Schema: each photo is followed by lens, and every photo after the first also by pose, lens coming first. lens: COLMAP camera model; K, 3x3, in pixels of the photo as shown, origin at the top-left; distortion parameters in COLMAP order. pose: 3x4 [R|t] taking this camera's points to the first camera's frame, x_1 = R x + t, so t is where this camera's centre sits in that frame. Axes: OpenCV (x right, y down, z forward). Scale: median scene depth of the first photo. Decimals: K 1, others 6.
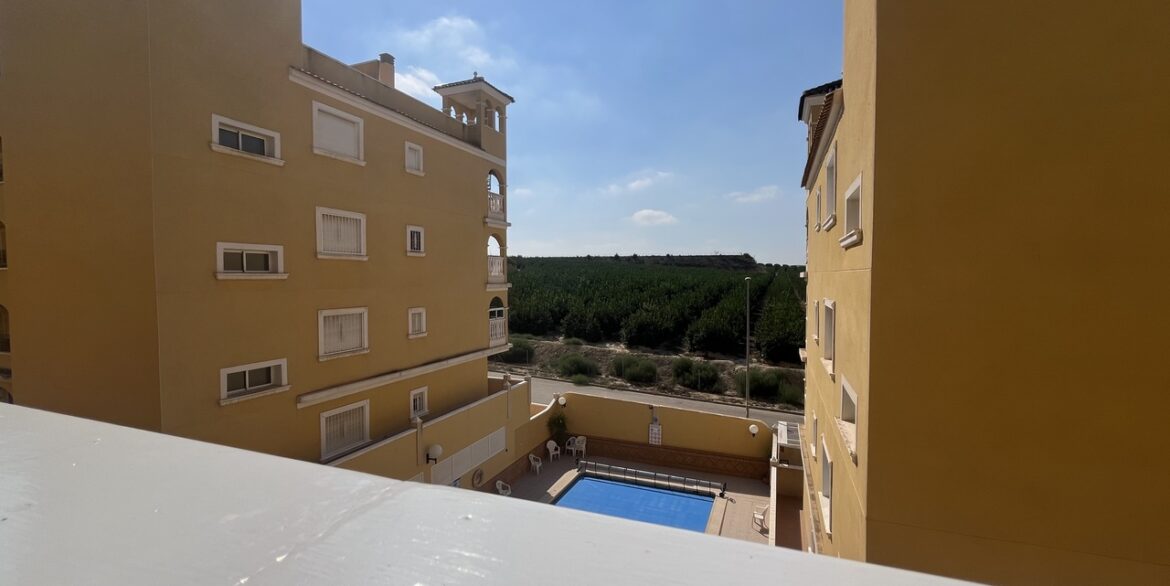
lens RADIAL K [[476.9, 0, 588.4], [0, 476.9, 296.8], [0, 0, 1]] dist [-0.000416, -0.000844]
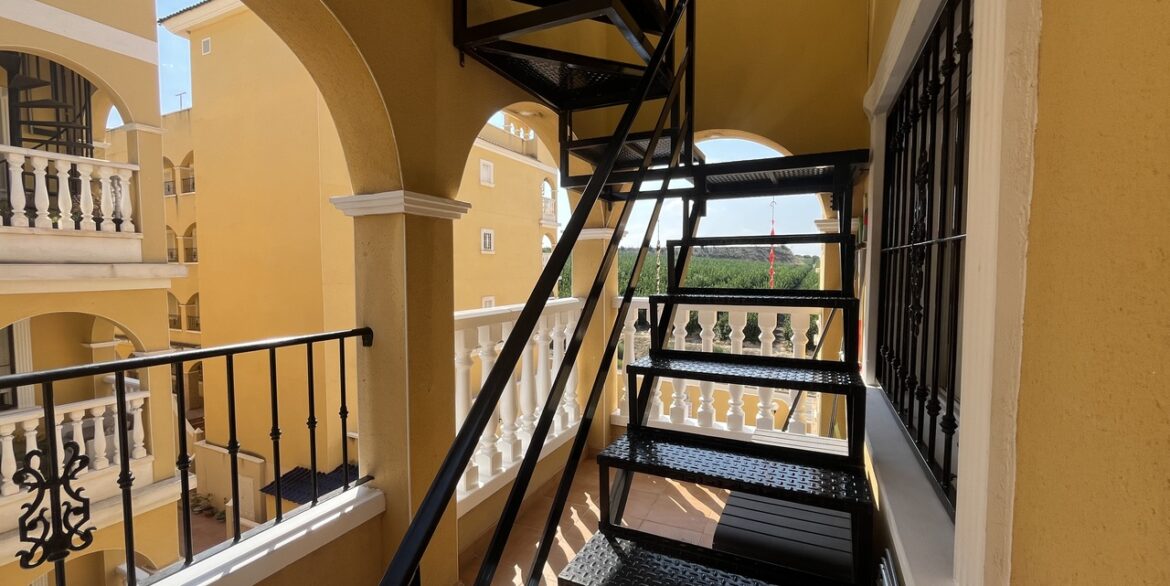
lens RADIAL K [[476.9, 0, 585.3], [0, 476.9, 293.6], [0, 0, 1]] dist [-0.000416, -0.000844]
pose [[0.997293, 0.004806, -0.073370, -0.020668], [-0.003960, 0.999924, 0.011670, 0.000285], [0.073420, -0.011348, 0.997237, -0.150387]]
